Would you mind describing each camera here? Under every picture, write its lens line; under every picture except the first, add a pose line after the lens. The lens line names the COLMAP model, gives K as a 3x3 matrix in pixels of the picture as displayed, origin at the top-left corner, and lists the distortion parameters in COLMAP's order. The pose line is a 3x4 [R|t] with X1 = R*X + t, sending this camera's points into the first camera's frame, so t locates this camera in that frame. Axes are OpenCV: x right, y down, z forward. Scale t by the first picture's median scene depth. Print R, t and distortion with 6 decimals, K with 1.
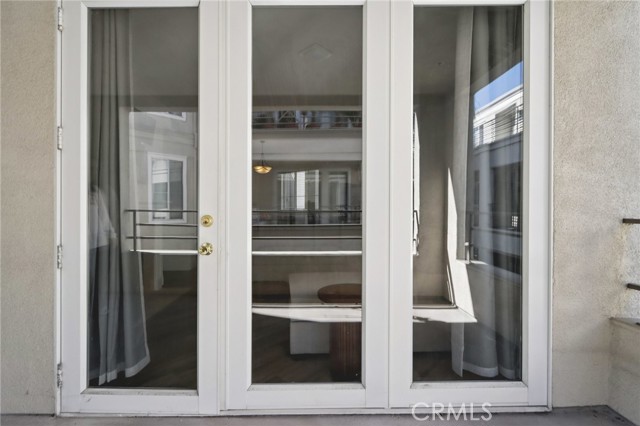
lens RADIAL K [[264.1, 0, 320.0], [0, 264.1, 213.0], [0, 0, 1]] dist [-0.000396, -0.000072]
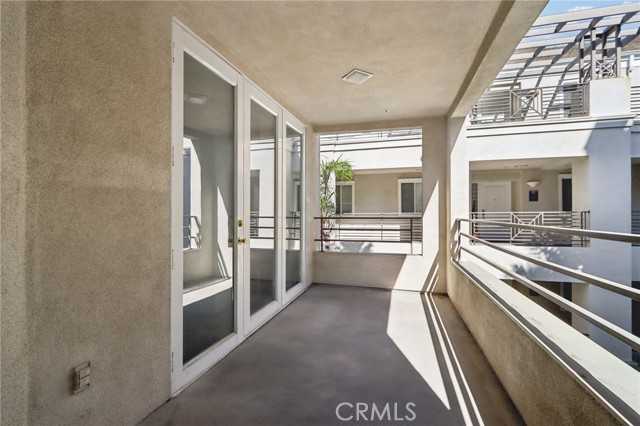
lens RADIAL K [[287.2, 0, 320.0], [0, 287.2, 213.0], [0, 0, 1]] dist [-0.000815, -0.000124]
pose [[0.282758, 0.001724, 0.959190, -2.009325], [0.000015, 0.999998, -0.001802, -0.033873], [-0.959191, 0.000524, 0.282758, 0.030766]]
